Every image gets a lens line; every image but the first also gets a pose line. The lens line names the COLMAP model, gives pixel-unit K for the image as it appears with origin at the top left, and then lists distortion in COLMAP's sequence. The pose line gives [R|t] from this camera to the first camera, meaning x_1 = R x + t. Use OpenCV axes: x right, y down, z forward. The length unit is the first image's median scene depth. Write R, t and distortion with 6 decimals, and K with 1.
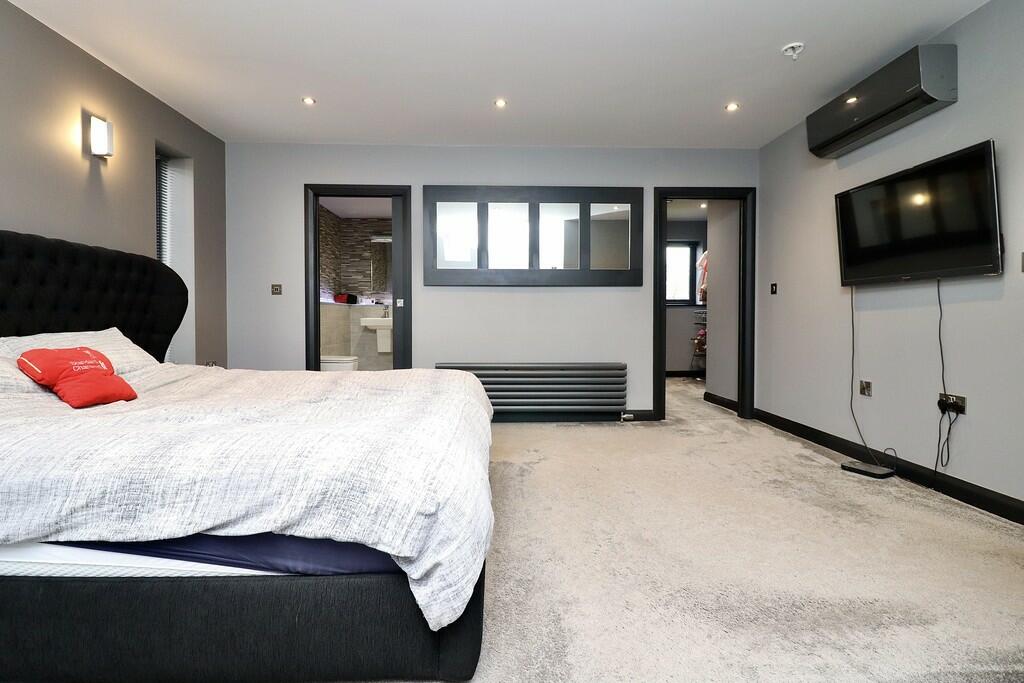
lens RADIAL K [[473.9, 0, 513.1], [0, 473.9, 330.3], [0, 0, 1]] dist [-0.000560, -0.013529]
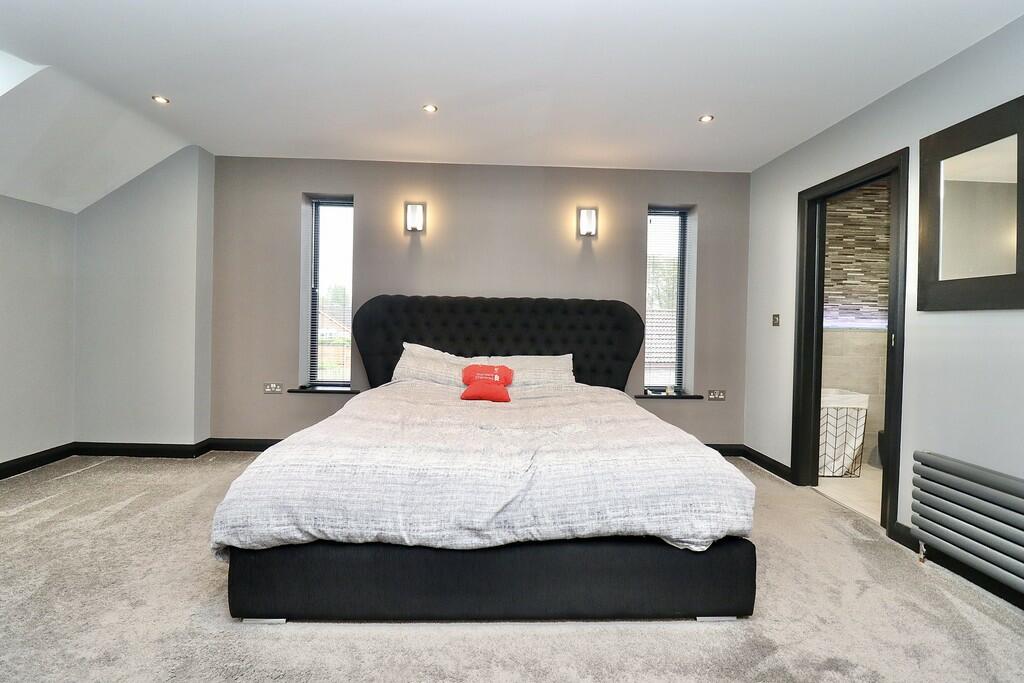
lens RADIAL K [[473.9, 0, 513.1], [0, 473.9, 330.3], [0, 0, 1]] dist [-0.000560, -0.013529]
pose [[0.004178, 0.018686, -0.999817, 0.579228], [-0.044246, 0.998850, 0.018483, -0.093939], [0.999012, 0.044160, 0.005000, 0.770709]]
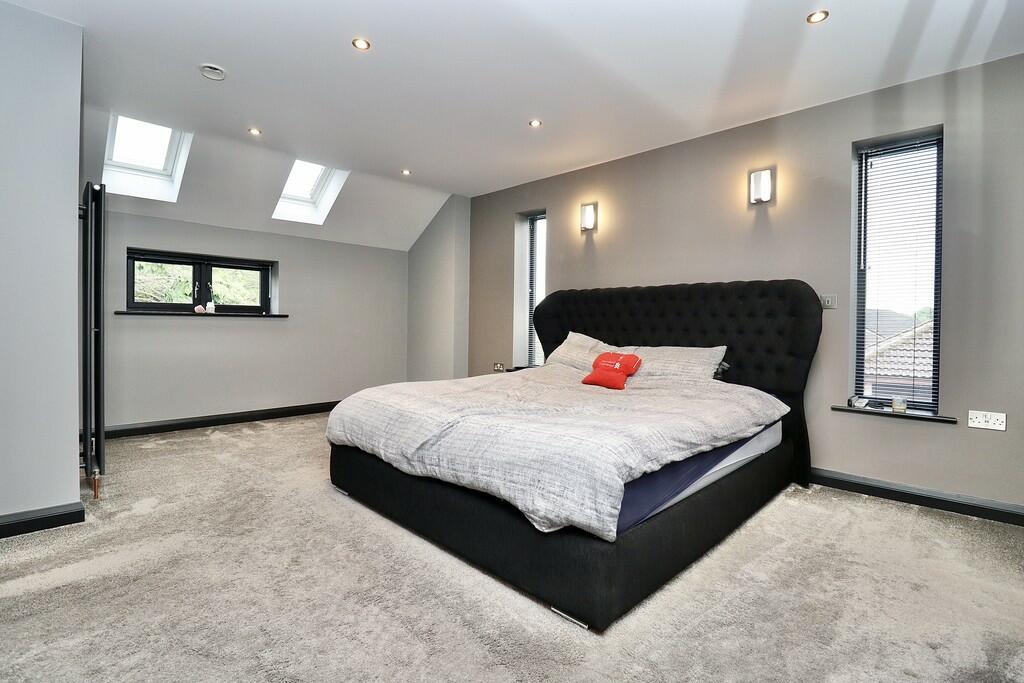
lens RADIAL K [[473.9, 0, 513.1], [0, 473.9, 330.3], [0, 0, 1]] dist [-0.000560, -0.013529]
pose [[-0.727174, 0.003582, -0.686444, 0.382397], [-0.027093, 0.999057, 0.033915, -0.070631], [0.685918, 0.043260, -0.726391, 1.459342]]
